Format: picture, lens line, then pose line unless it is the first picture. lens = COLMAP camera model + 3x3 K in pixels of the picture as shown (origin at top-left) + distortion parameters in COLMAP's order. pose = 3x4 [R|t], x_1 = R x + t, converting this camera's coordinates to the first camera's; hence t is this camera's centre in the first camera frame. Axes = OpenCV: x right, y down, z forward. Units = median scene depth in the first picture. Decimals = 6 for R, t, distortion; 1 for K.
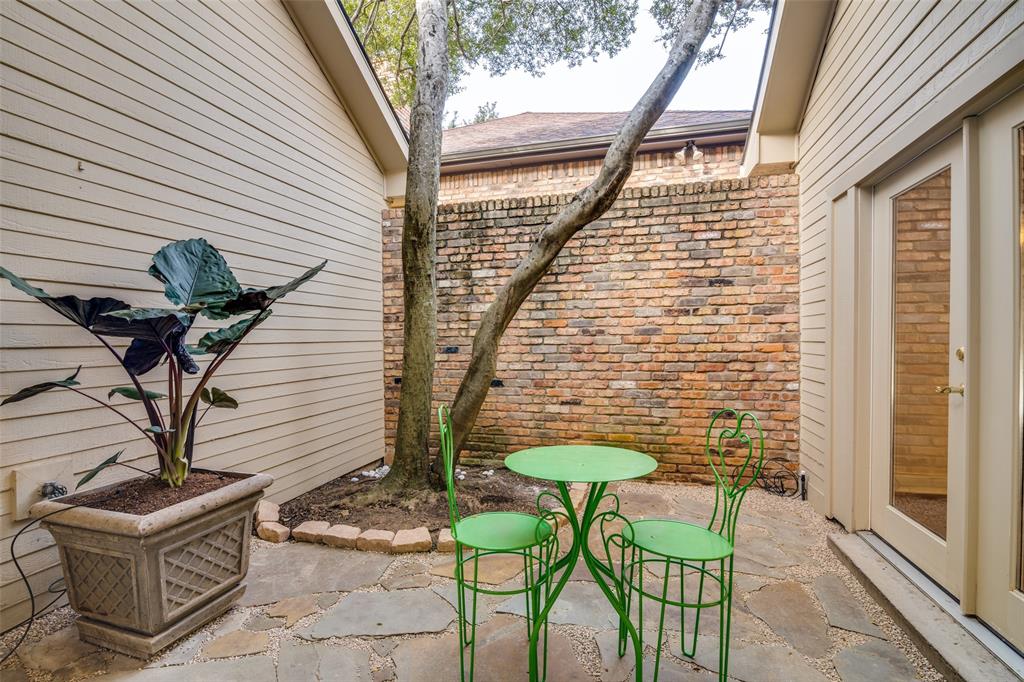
lens RADIAL K [[471.4, 0, 505.1], [0, 471.4, 338.2], [0, 0, 1]] dist [-0.019505, 0.003230]
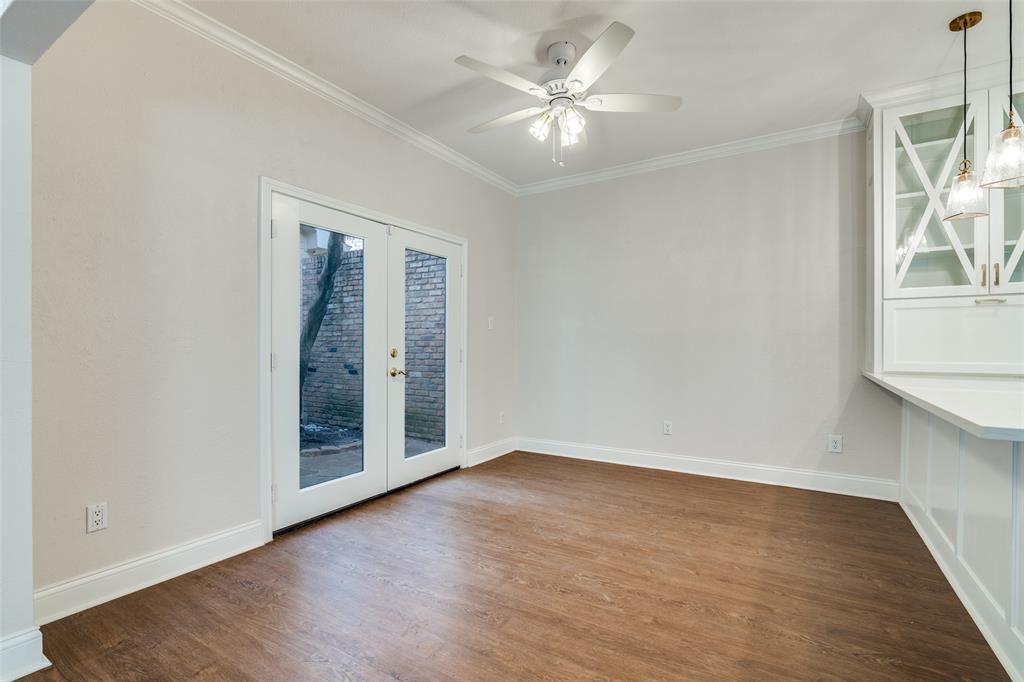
lens RADIAL K [[471.4, 0, 512.4], [0, 471.4, 346.8], [0, 0, 1]] dist [-0.019505, 0.003230]
pose [[0.960987, 0.012235, -0.276321, 0.954888], [-0.012644, 0.999920, 0.000304, 0.008114], [0.276303, 0.003202, 0.961065, -0.331427]]
